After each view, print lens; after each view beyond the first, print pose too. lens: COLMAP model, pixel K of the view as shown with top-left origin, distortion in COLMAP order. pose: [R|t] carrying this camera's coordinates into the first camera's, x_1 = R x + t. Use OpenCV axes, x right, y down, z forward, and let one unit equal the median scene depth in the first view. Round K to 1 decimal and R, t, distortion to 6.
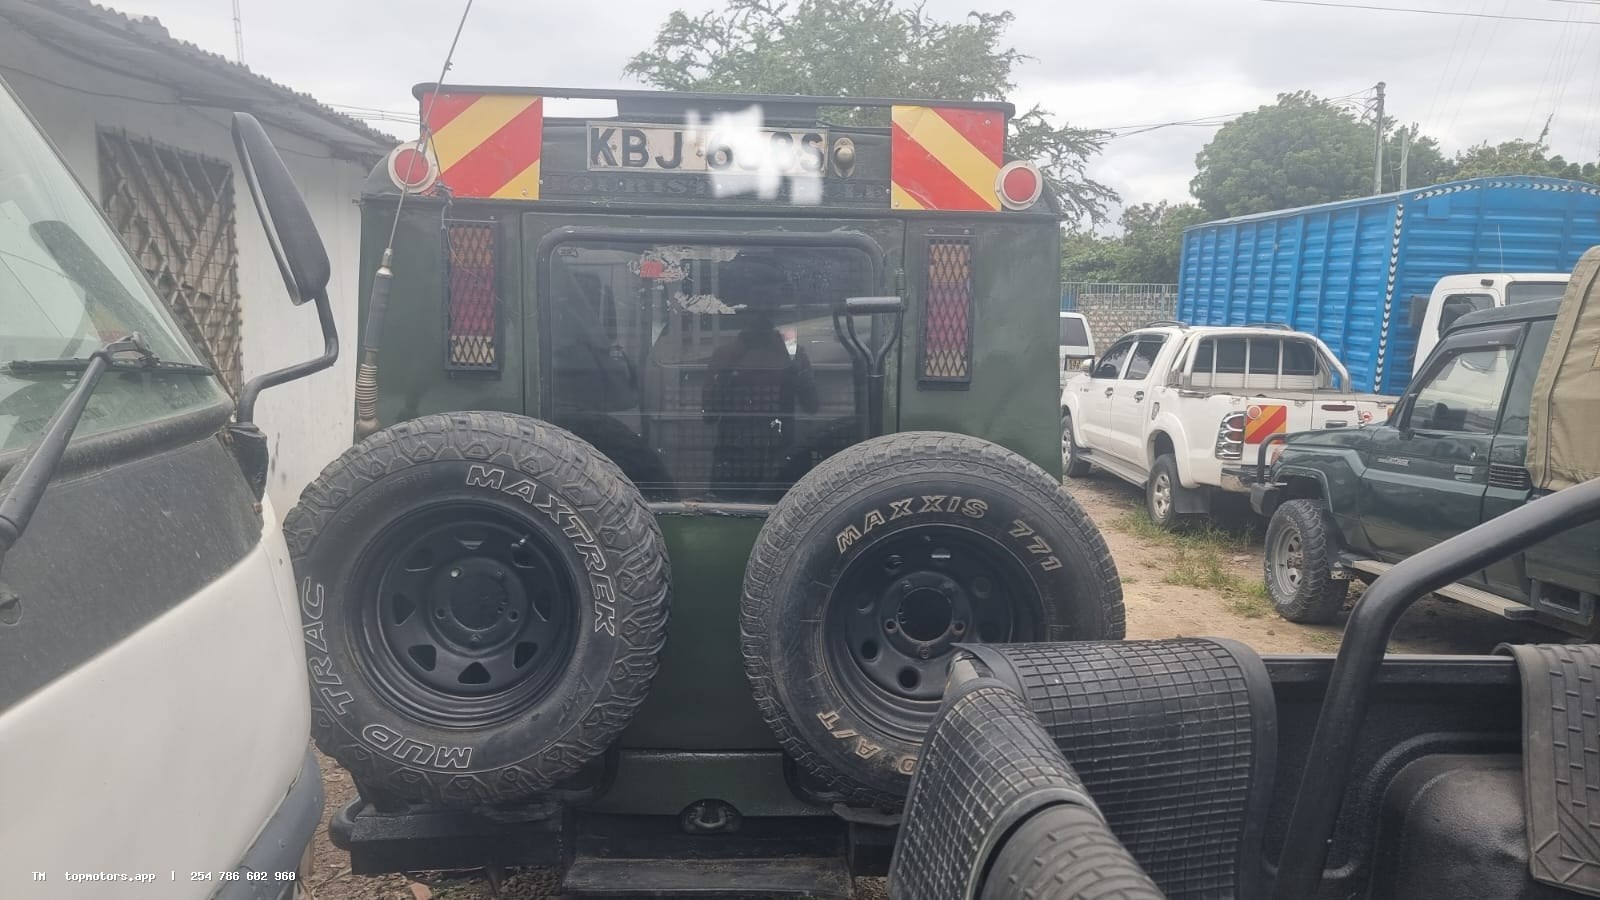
lens RADIAL K [[1128.9, 0, 801.3], [0, 1128.9, 459.0], [0, 0, 1]] dist [0.078369, -0.061639]
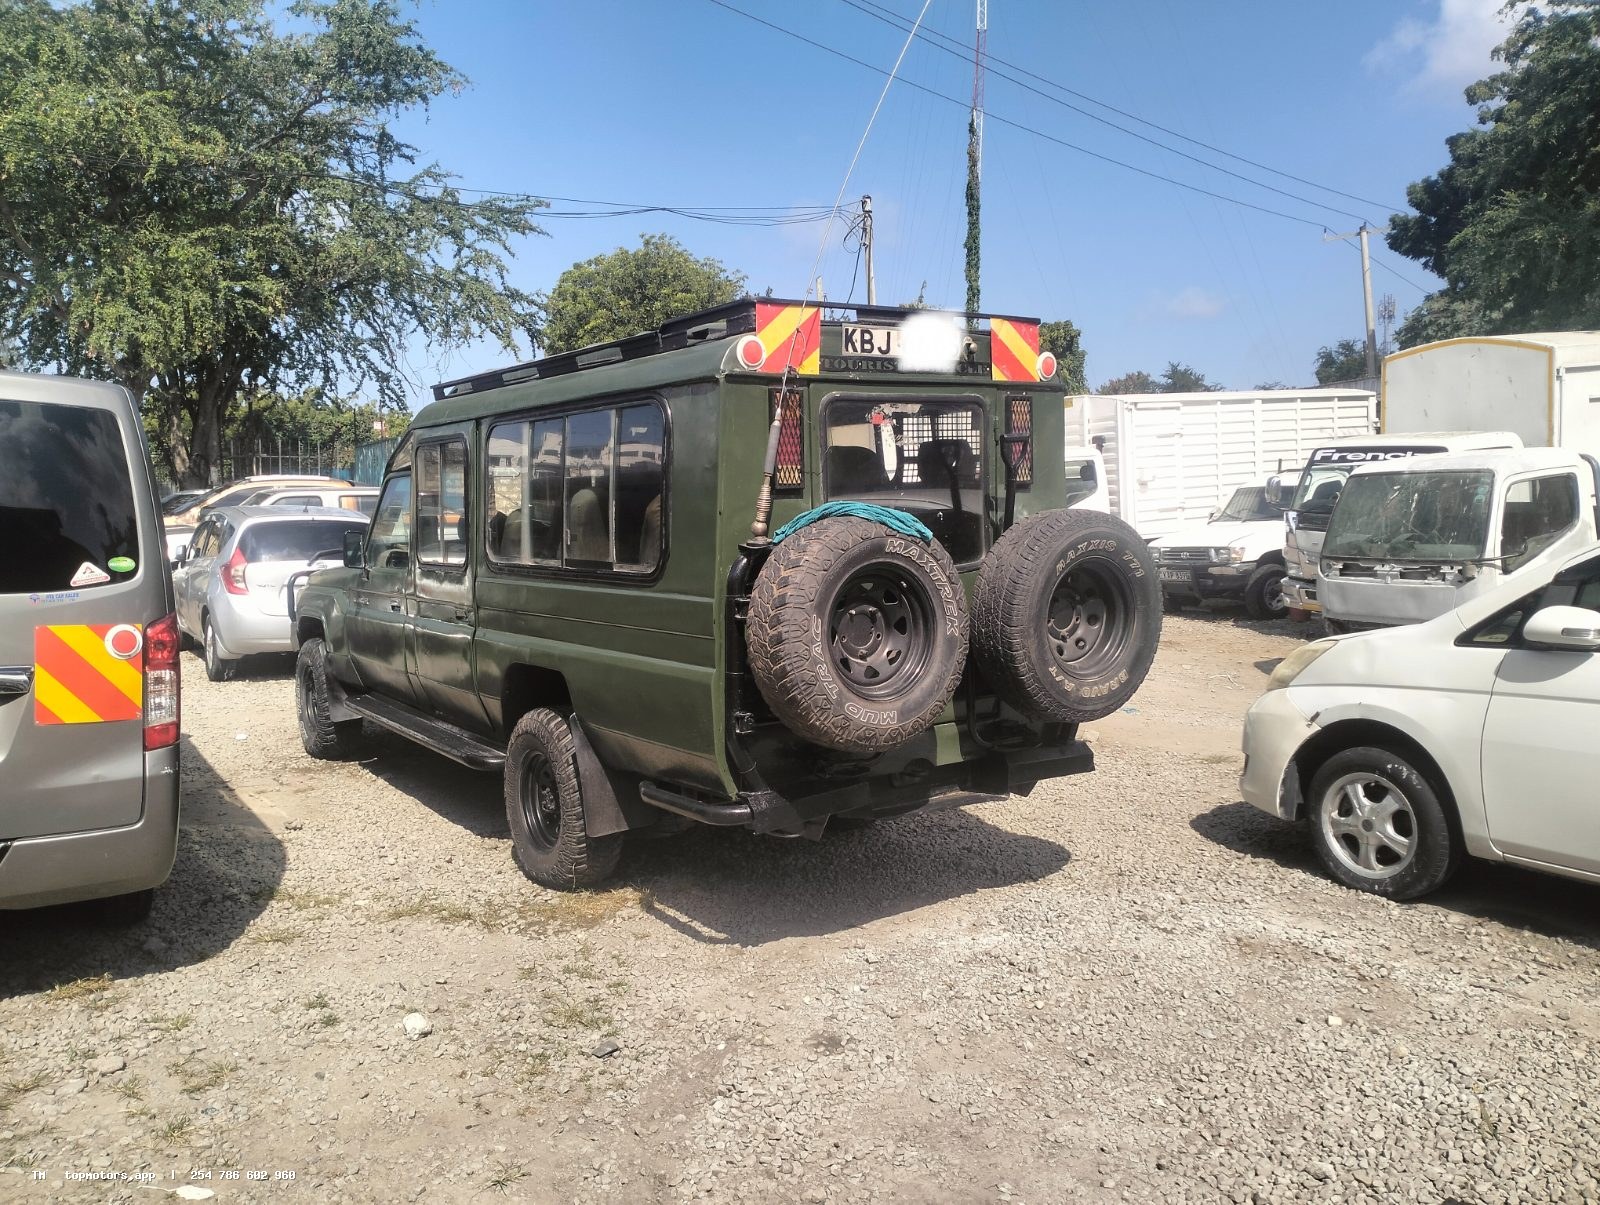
lens RADIAL K [[1286.7, 0, 803.8], [0, 1286.7, 607.5], [0, 0, 1]] dist [0.063375, -0.139107]
pose [[0.847542, -0.086874, 0.523570, -1.179408], [0.093034, 0.995556, 0.014588, 0.056588], [-0.522511, 0.036346, 0.851858, -0.449577]]
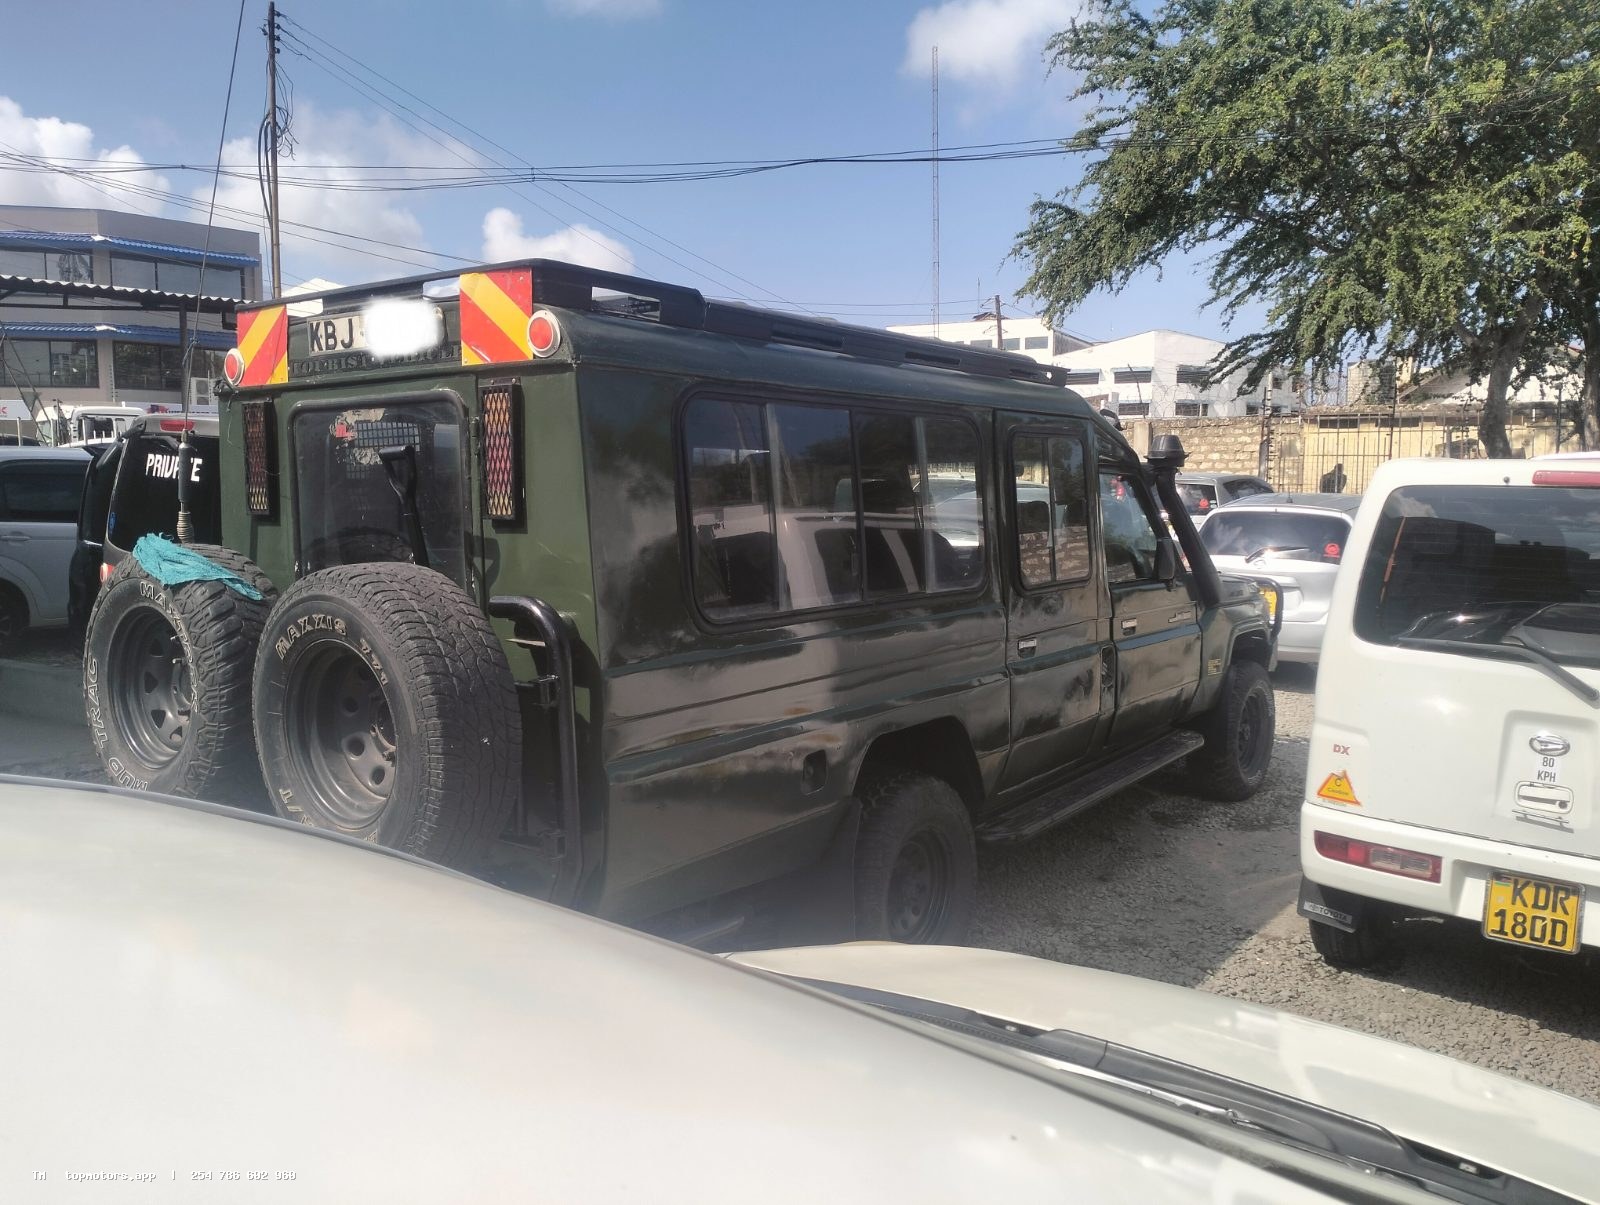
lens RADIAL K [[1286.7, 0, 803.8], [0, 1286.7, 607.5], [0, 0, 1]] dist [0.063375, -0.139107]
pose [[0.779143, 0.032823, -0.625987, 1.161108], [-0.038427, 0.999251, 0.004566, -0.000764], [0.625668, 0.020497, 0.779820, 0.221450]]
